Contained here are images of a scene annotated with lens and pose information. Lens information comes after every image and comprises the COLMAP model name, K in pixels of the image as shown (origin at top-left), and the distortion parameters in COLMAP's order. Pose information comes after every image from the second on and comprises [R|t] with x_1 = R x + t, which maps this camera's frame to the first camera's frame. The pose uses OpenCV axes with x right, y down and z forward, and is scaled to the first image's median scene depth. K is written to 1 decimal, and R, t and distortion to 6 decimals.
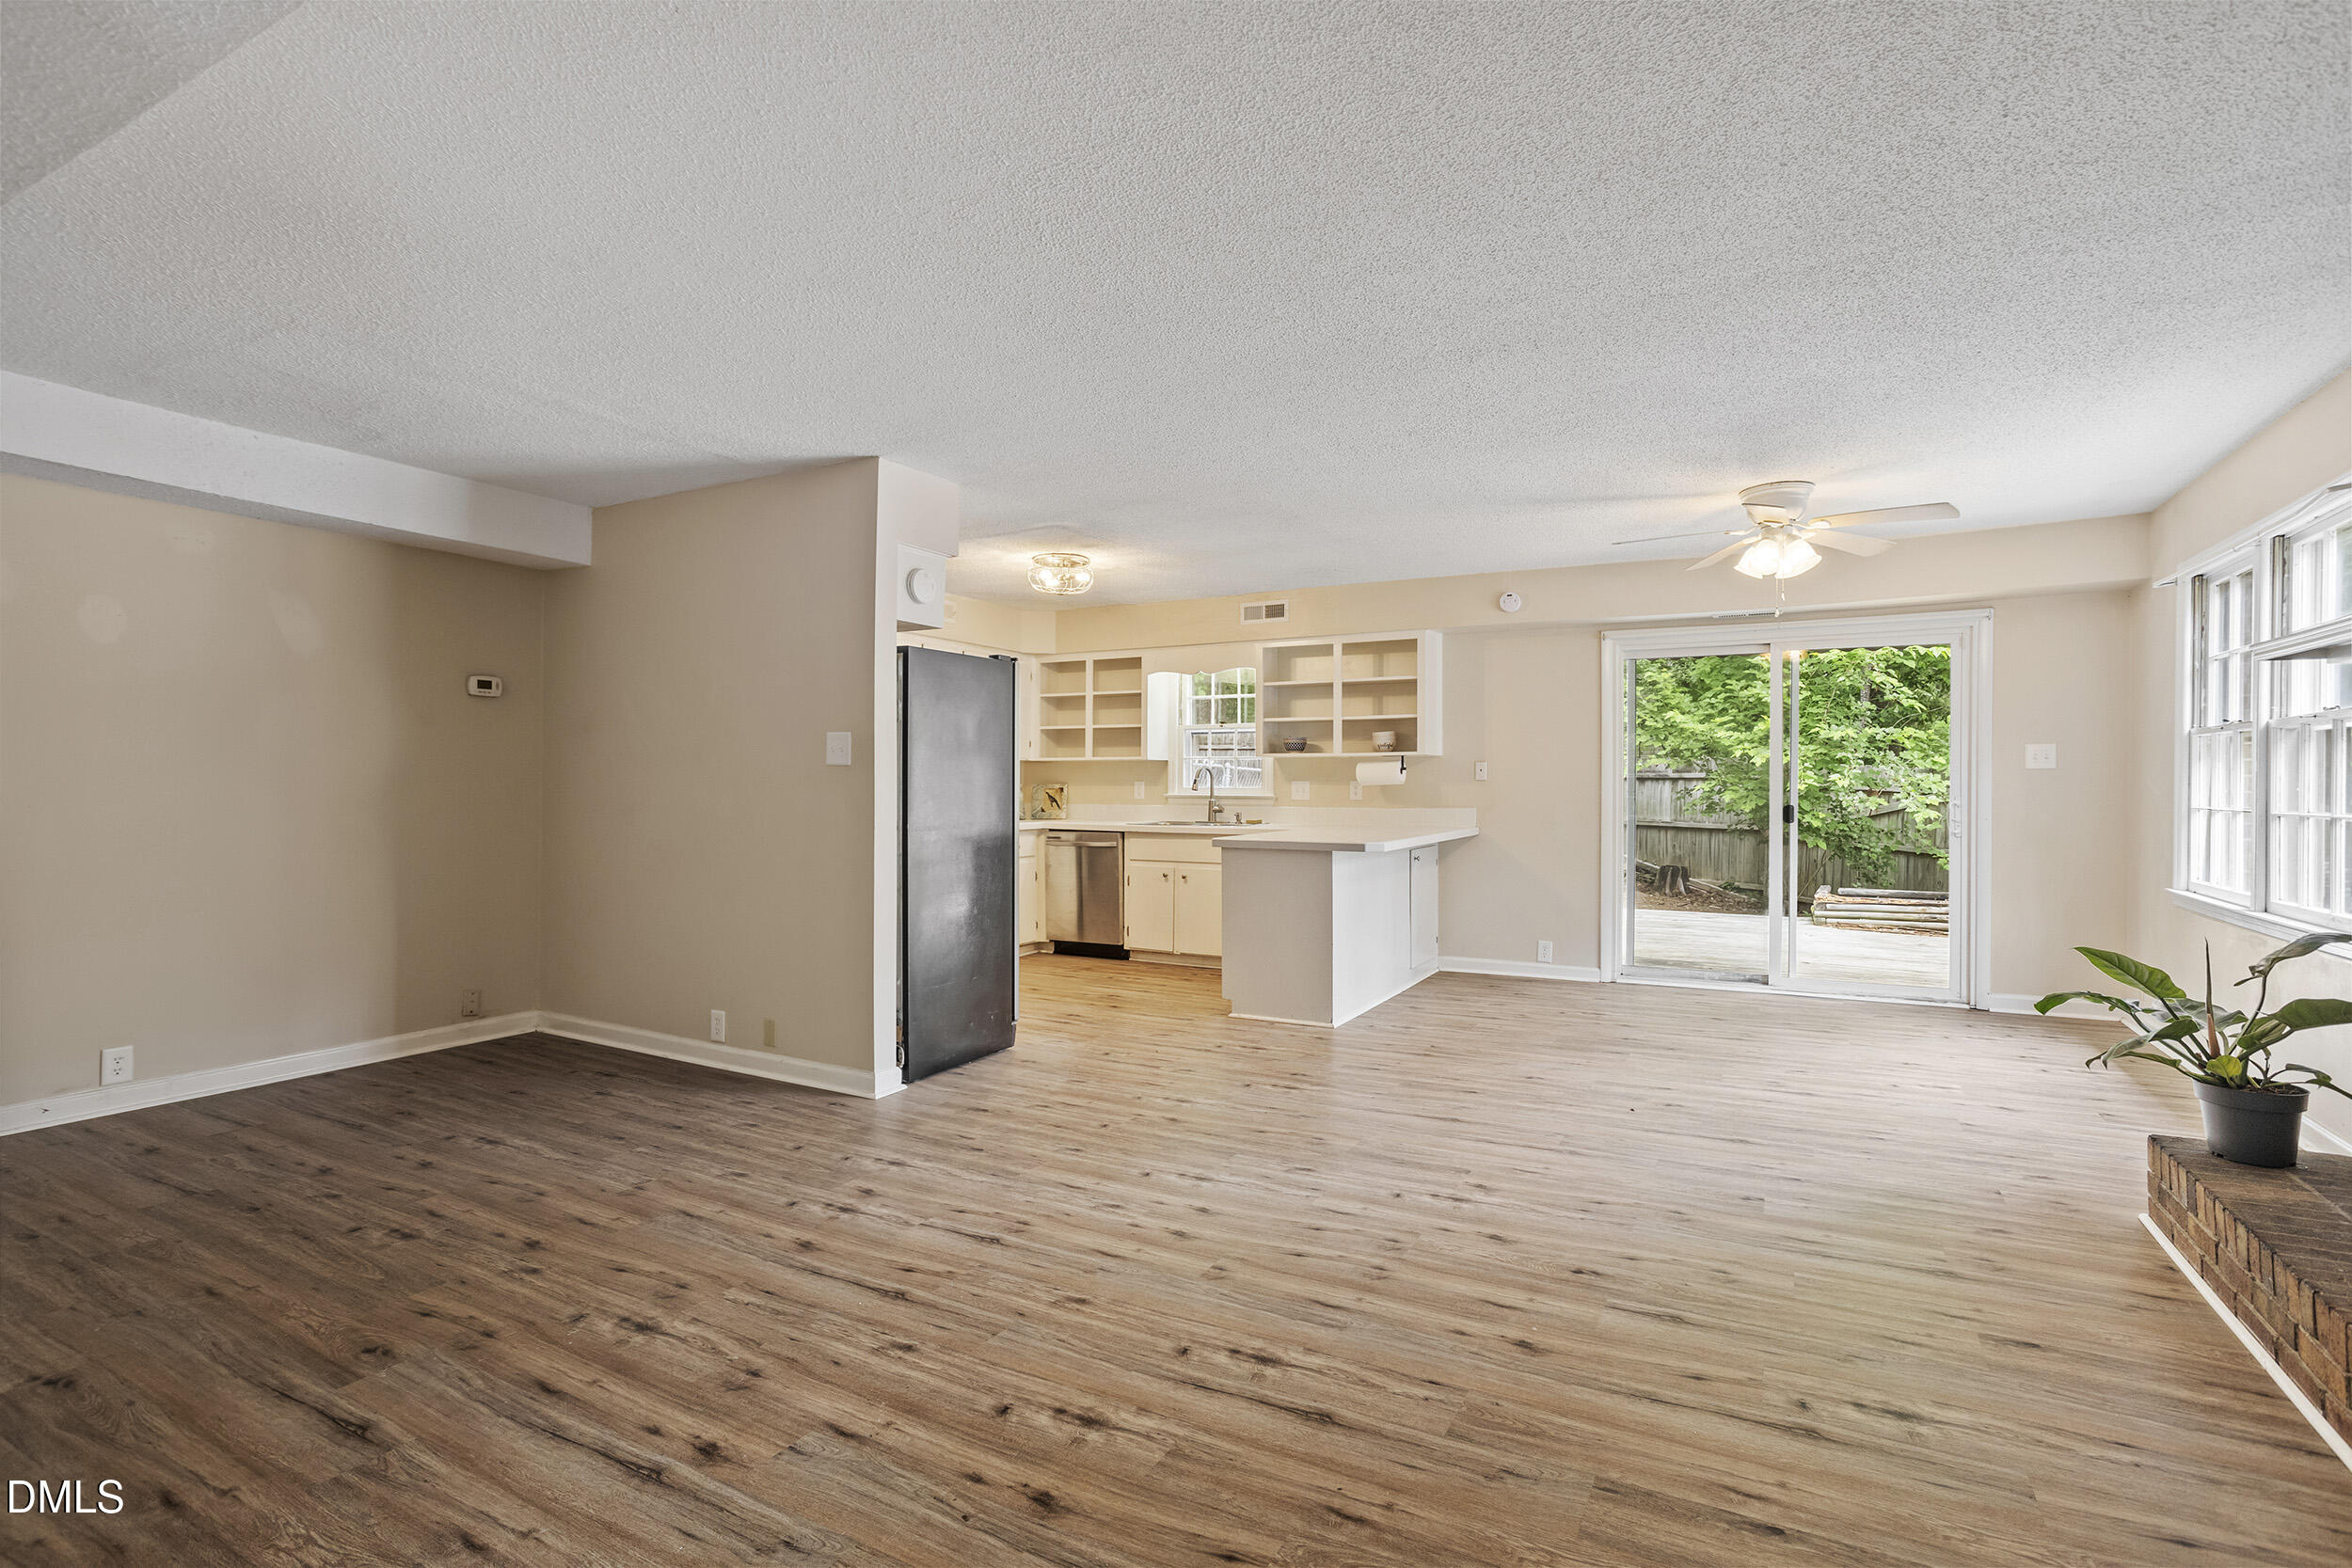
lens RADIAL K [[1130.7, 0, 1184.1], [0, 1130.7, 787.3], [0, 0, 1]] dist [-0.053709, 0.030551]
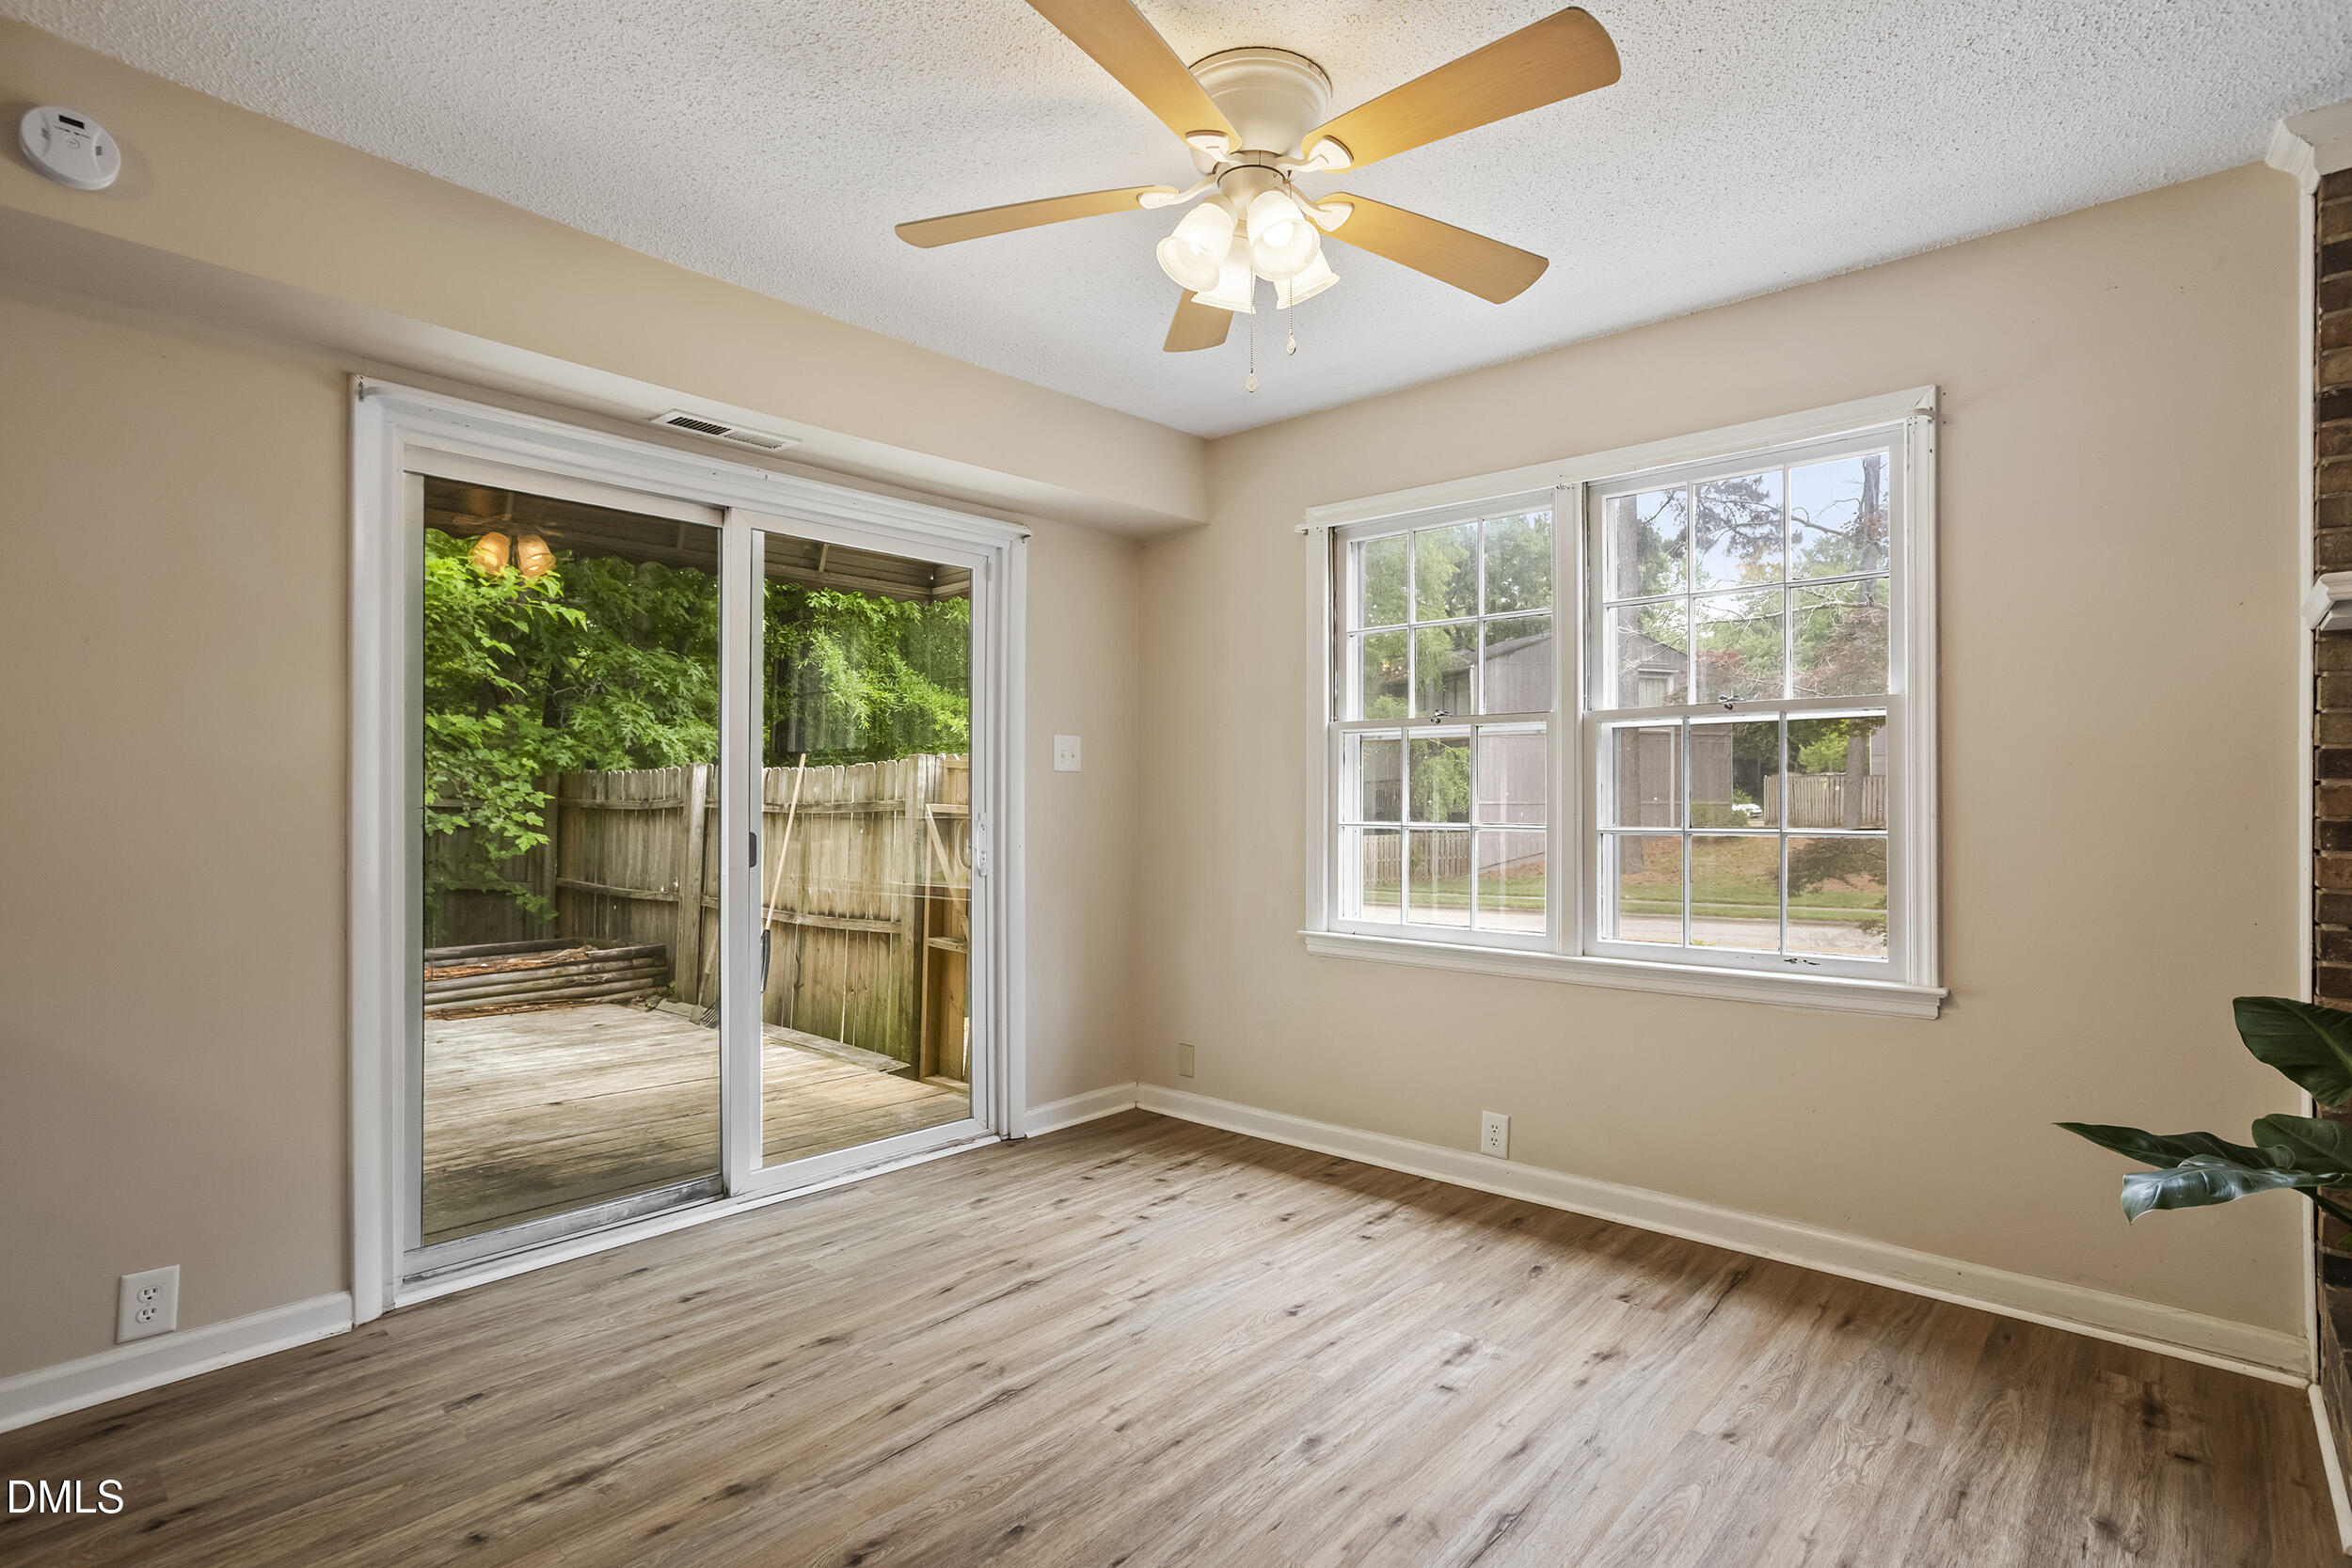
lens RADIAL K [[1157.8, 0, 1182.5], [0, 1157.8, 794.3], [0, 0, 1]] dist [-0.057811, 0.038012]
pose [[0.226377, 0.004031, 0.974032, 0.109149], [0.001730, 0.999988, -0.004541, 0.001097], [-0.974038, 0.002713, 0.226367, 0.995498]]
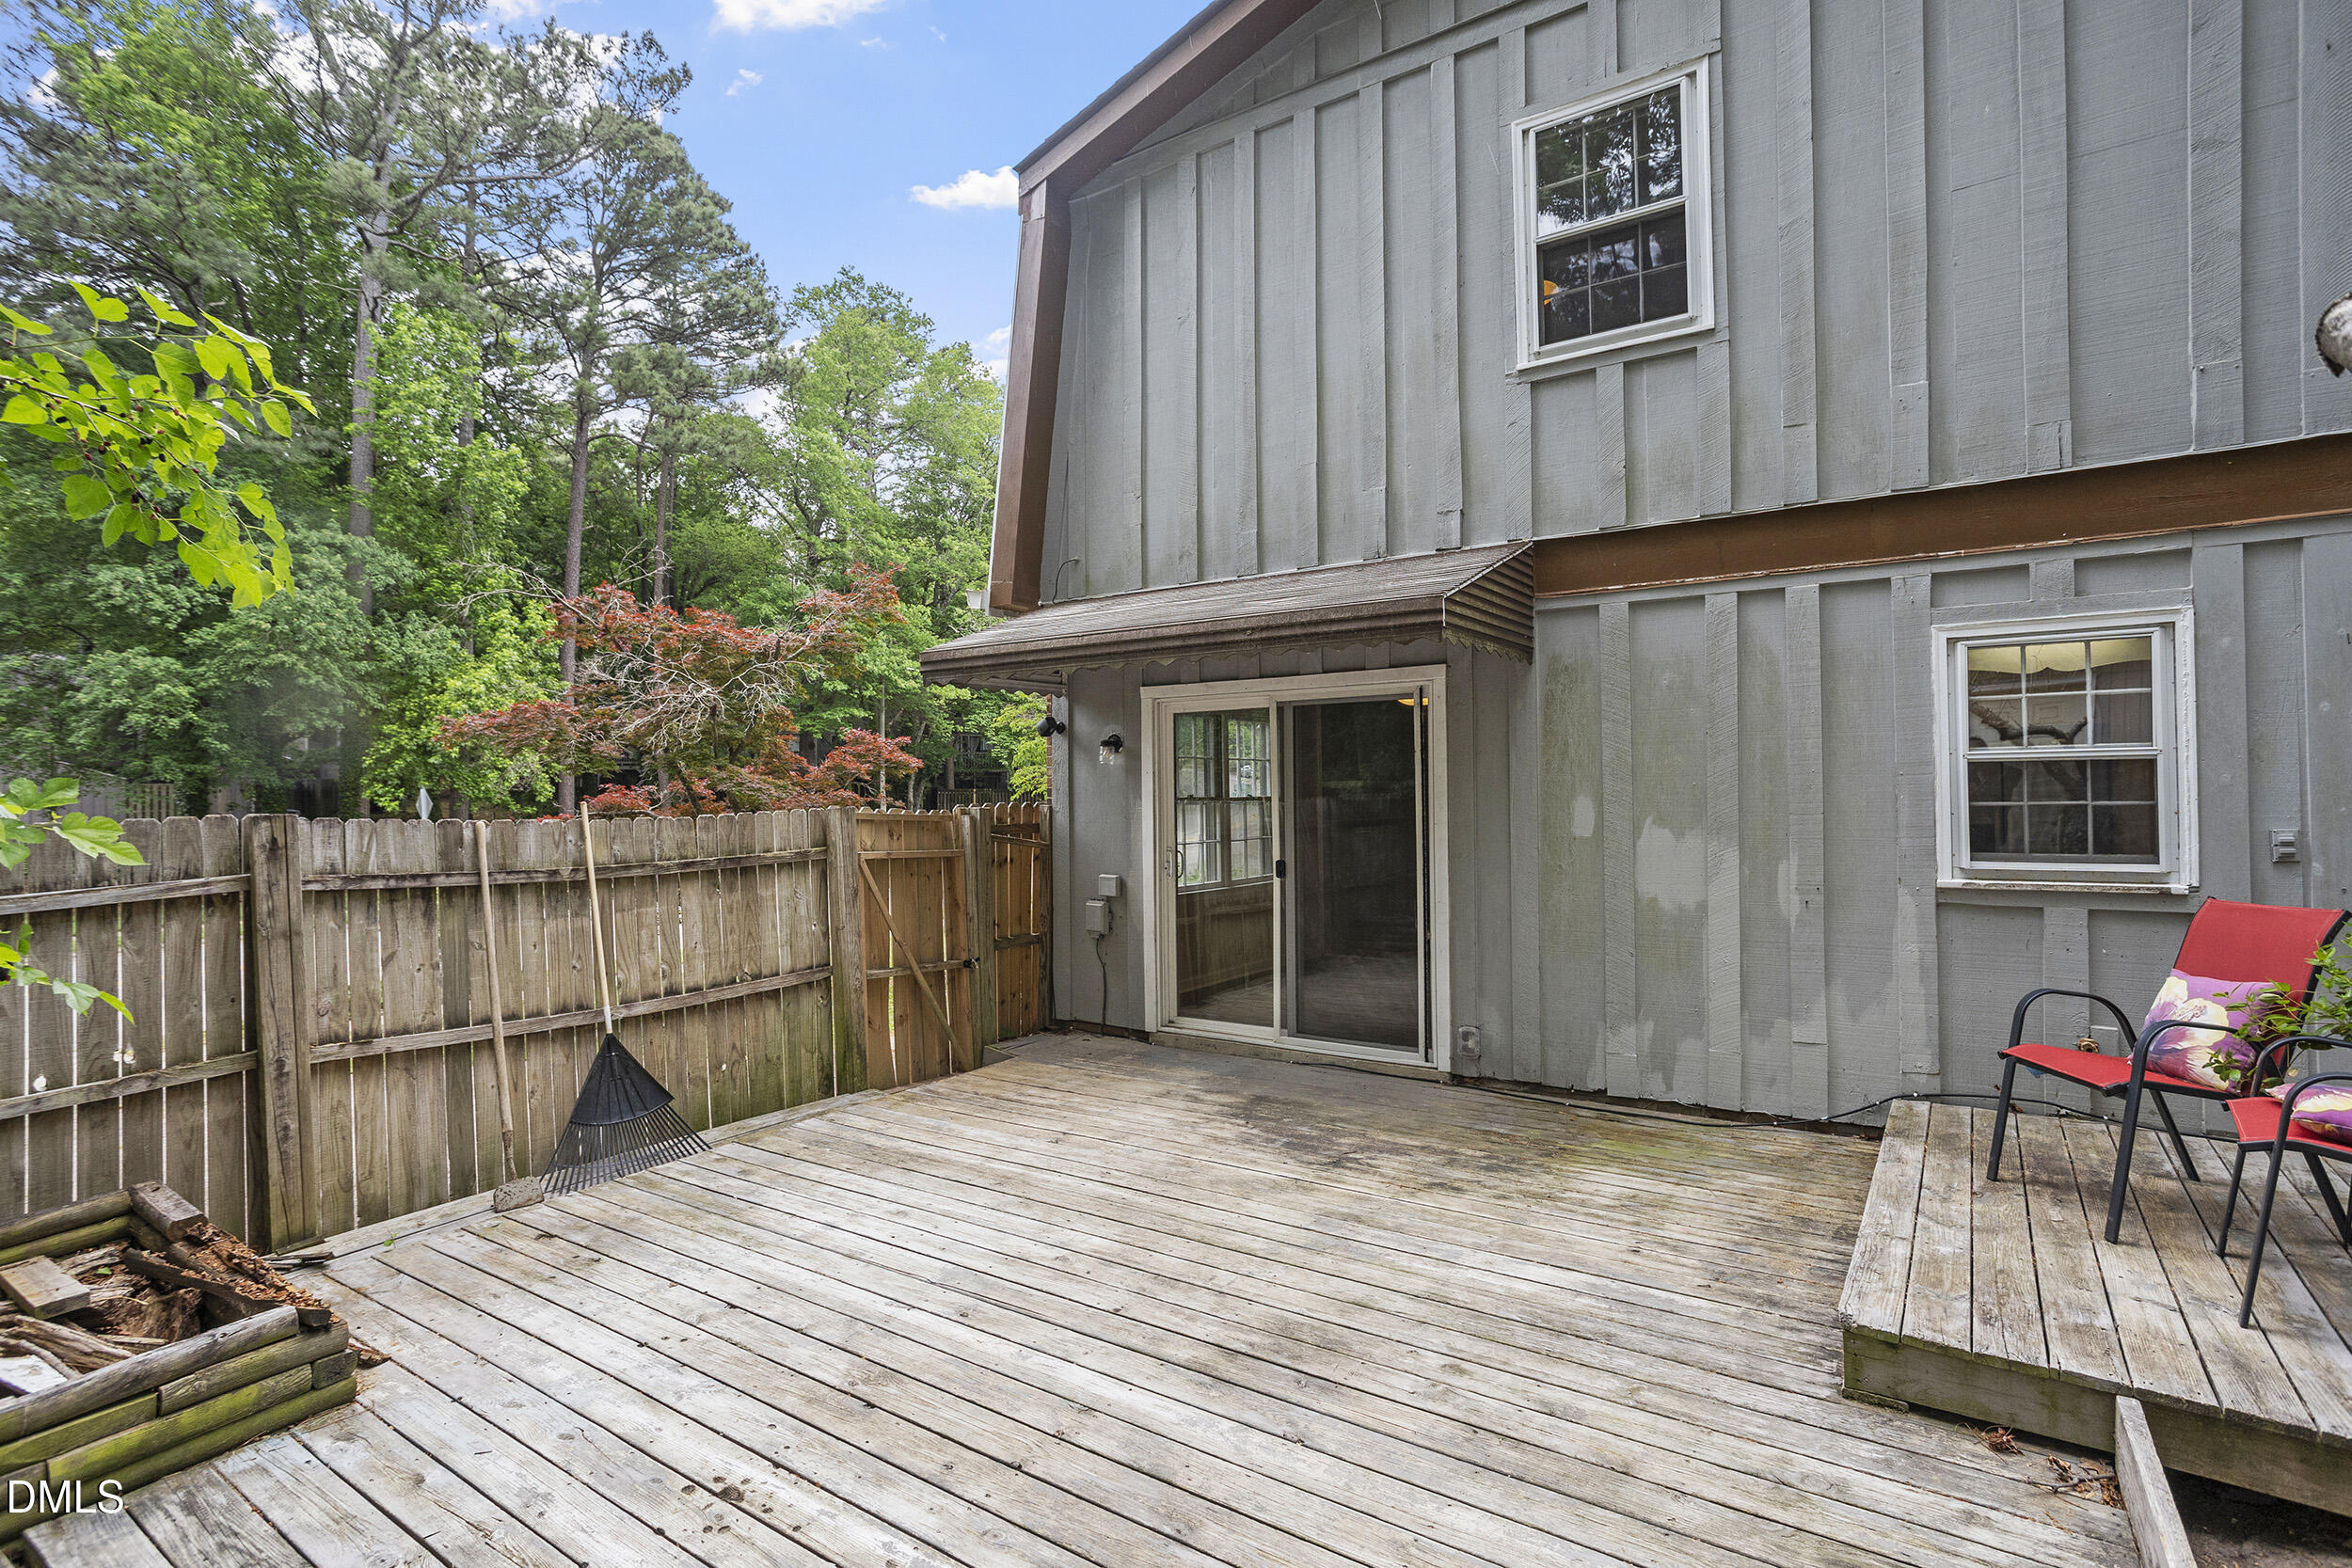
lens RADIAL K [[1130.7, 0, 1184.1], [0, 1130.7, 787.3], [0, 0, 1]] dist [-0.053709, 0.030551]
pose [[-0.994303, 0.016478, 0.105313, 0.772543], [0.016786, 0.999857, 0.002031, -0.068763], [-0.105264, 0.003787, -0.994437, 2.929685]]
